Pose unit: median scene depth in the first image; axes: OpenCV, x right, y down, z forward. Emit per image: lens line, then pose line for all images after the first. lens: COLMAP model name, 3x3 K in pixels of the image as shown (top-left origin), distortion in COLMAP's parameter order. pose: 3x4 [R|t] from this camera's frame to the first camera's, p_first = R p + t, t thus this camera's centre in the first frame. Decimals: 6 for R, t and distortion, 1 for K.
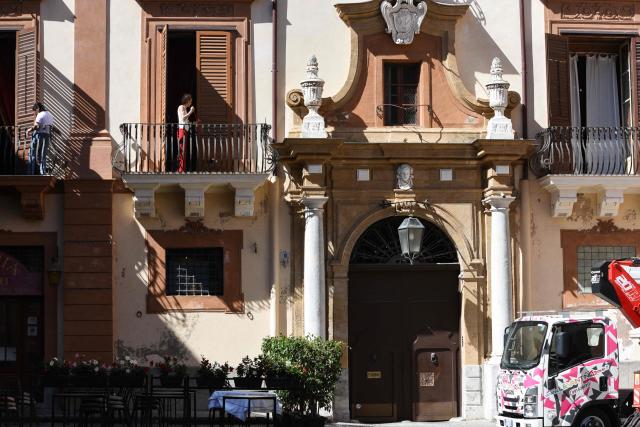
lens RADIAL K [[1524.5, 0, 320.0], [0, 1524.5, 213.5], [0, 0, 1]] dist [-0.130538, -0.743675]
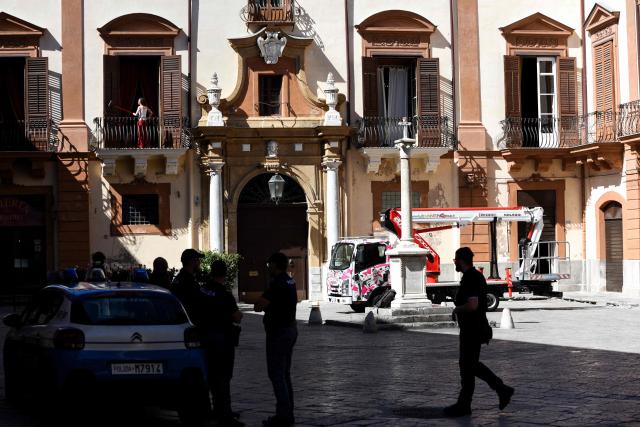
lens RADIAL K [[1524.5, 0, 320.0], [0, 1524.5, 213.5], [0, 0, 1]] dist [-0.130538, -0.743675]
pose [[0.995428, -0.006606, 0.095289, -0.046876], [0.000380, 0.997872, 0.065199, -0.060705], [-0.095517, -0.064865, 0.993312, -0.585387]]
